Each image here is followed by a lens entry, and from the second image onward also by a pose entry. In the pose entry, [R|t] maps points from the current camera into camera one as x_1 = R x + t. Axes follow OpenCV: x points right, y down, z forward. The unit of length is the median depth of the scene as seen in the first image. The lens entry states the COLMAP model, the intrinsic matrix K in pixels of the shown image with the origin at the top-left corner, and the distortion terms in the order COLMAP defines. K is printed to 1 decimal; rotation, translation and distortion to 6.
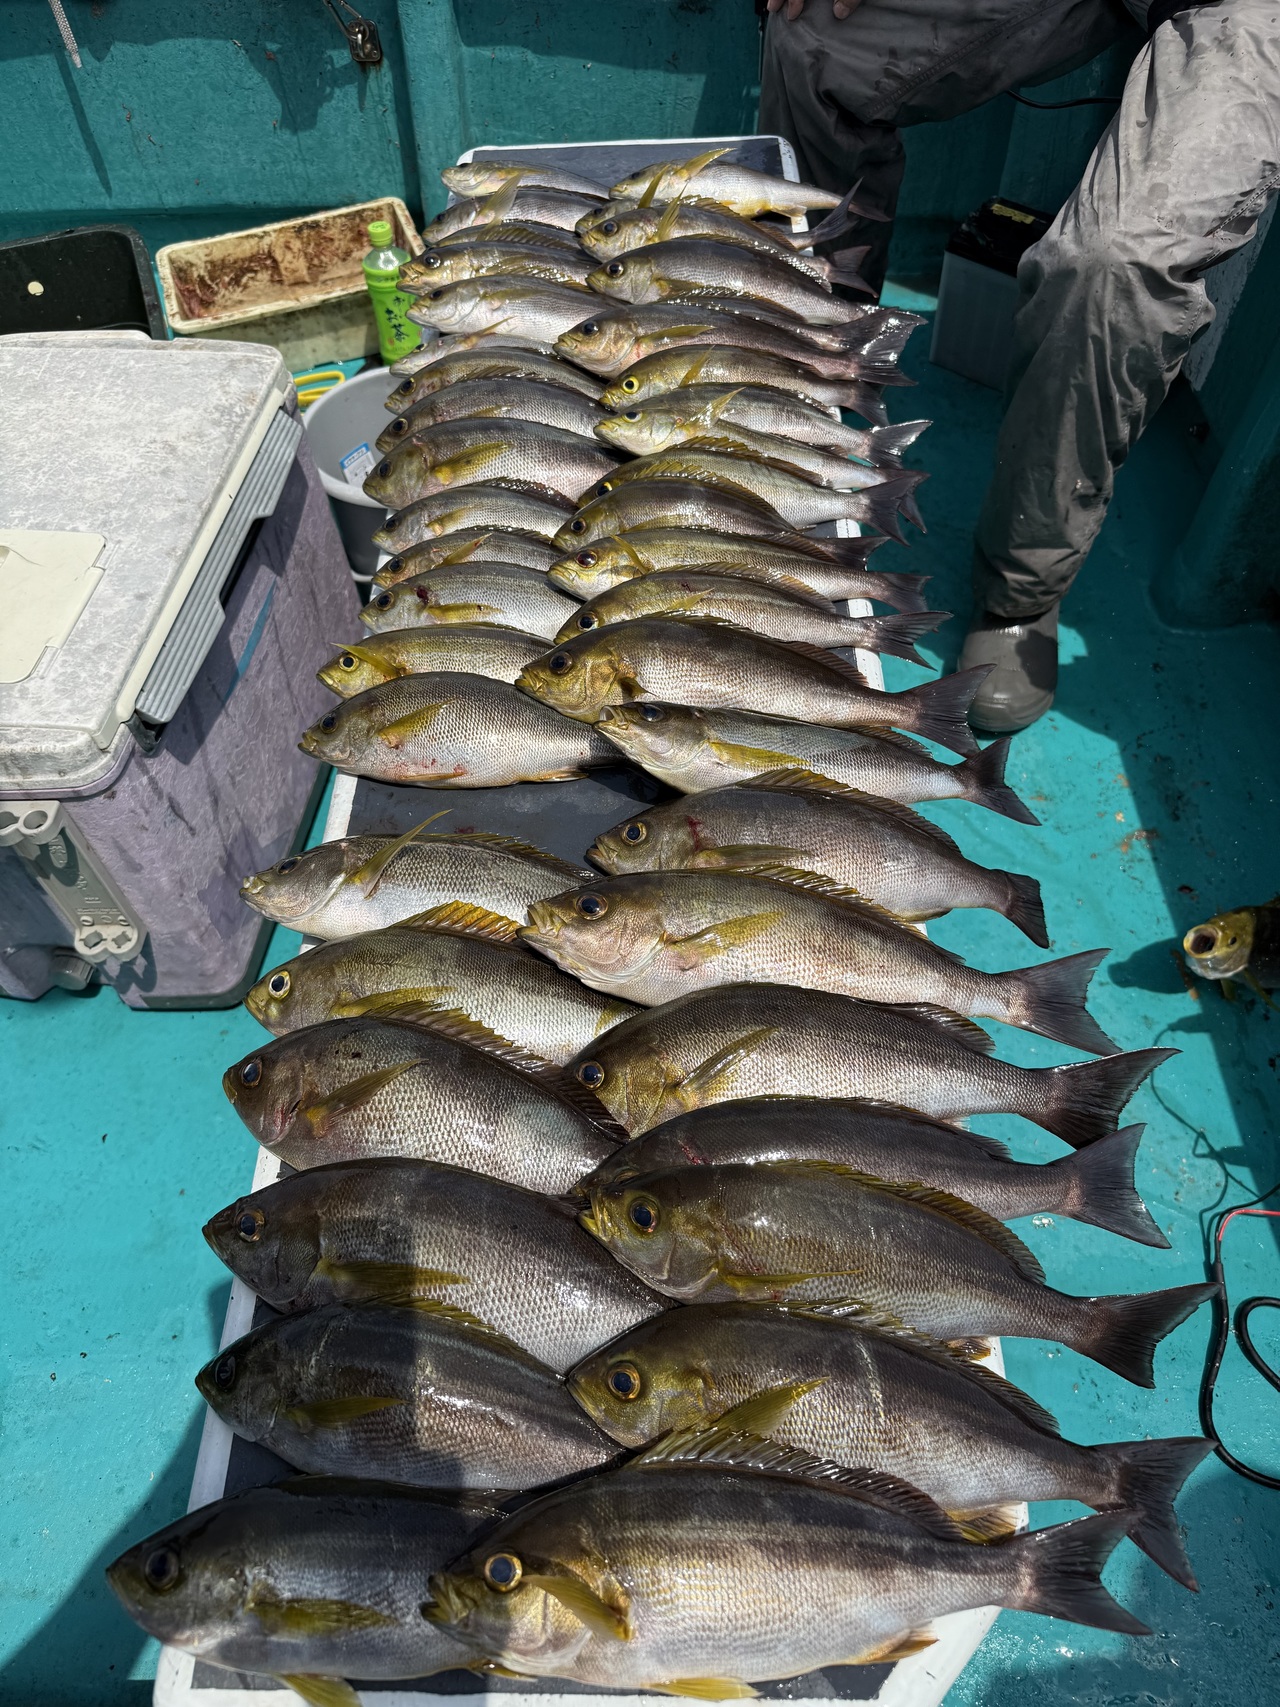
lens RADIAL K [[1211.5, 0, 640.0], [0, 1211.5, 853.5], [0, 0, 1]] dist [0.029383, -0.051514]
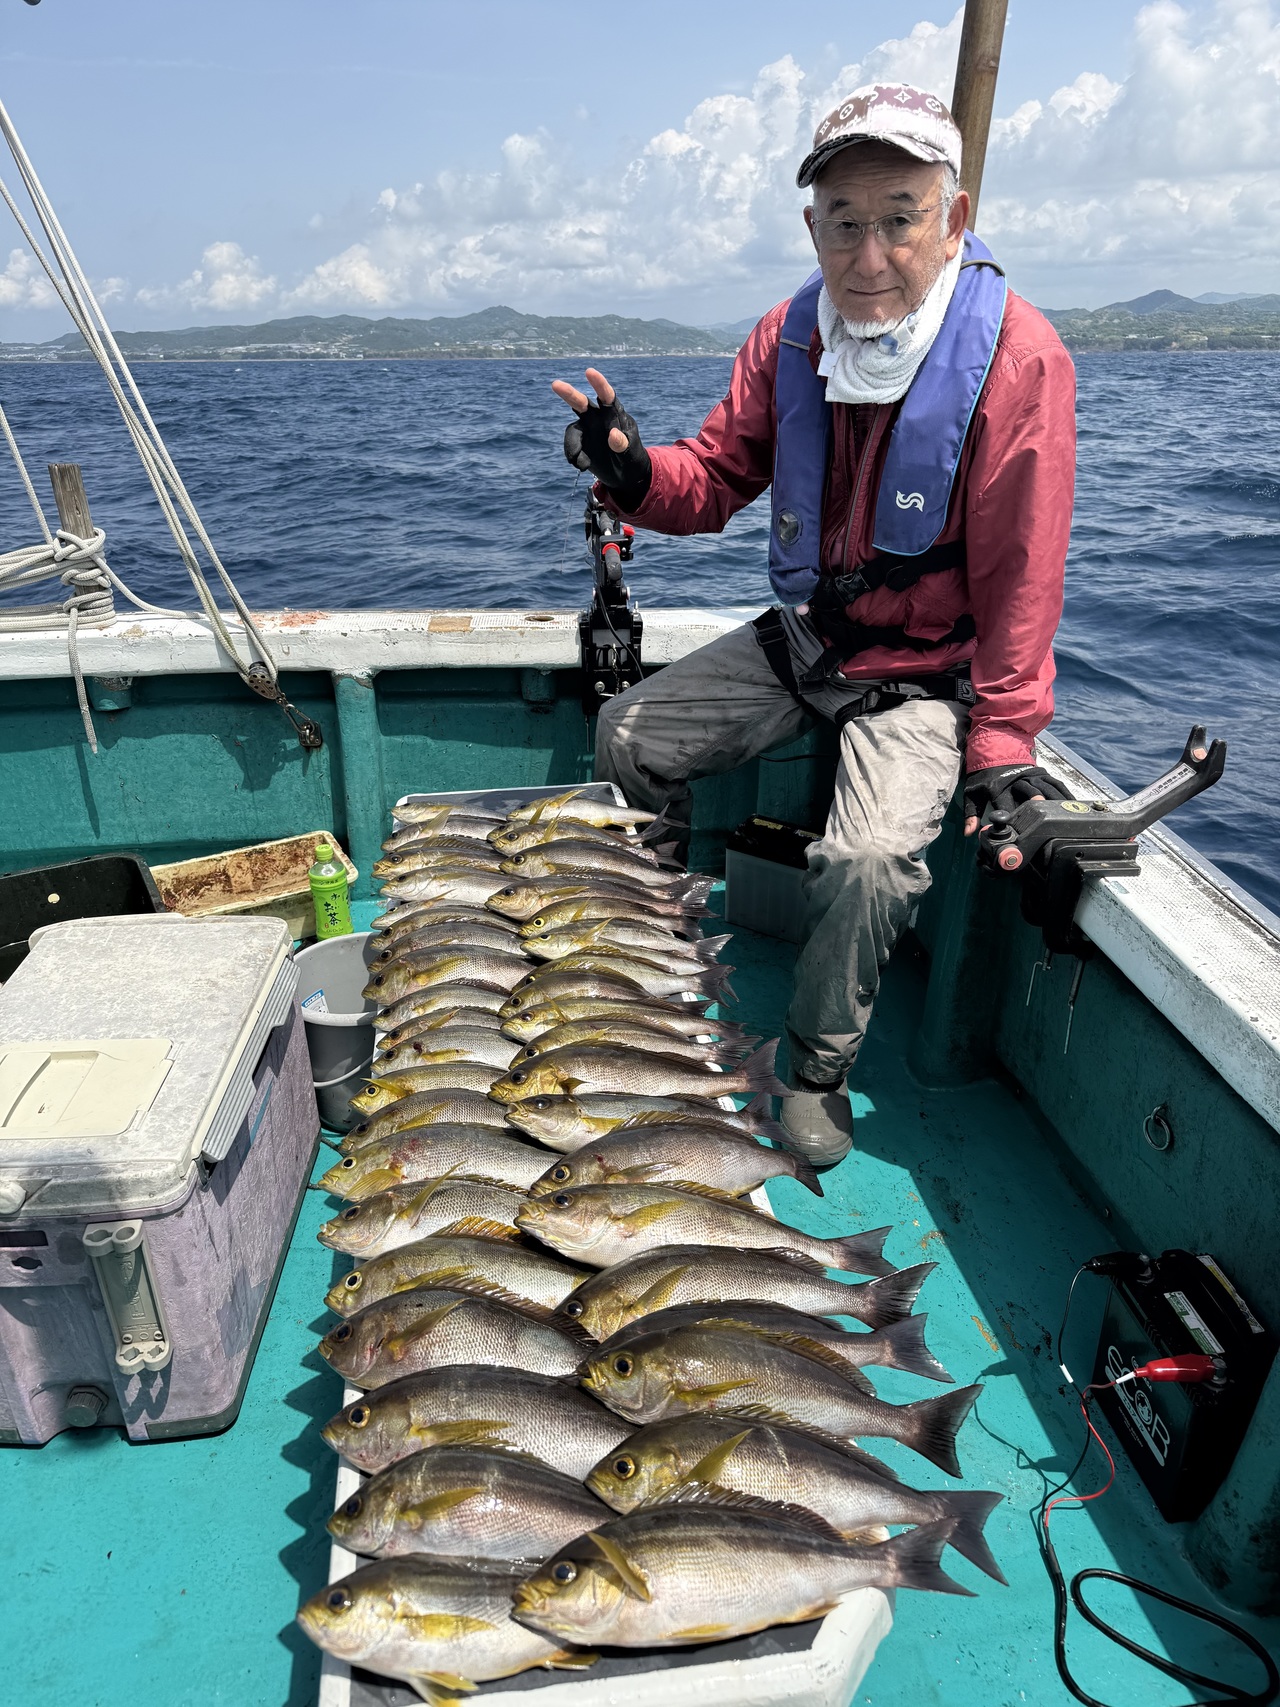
lens RADIAL K [[1205.9, 0, 640.0], [0, 1205.9, 853.5], [0, 0, 1]] dist [0.088820, -0.161960]
pose [[0.987986, -0.037532, 0.149914, -0.105939], [0.102448, 0.885339, -0.453519, 0.241973], [-0.115703, 0.463429, 0.878548, -0.396489]]
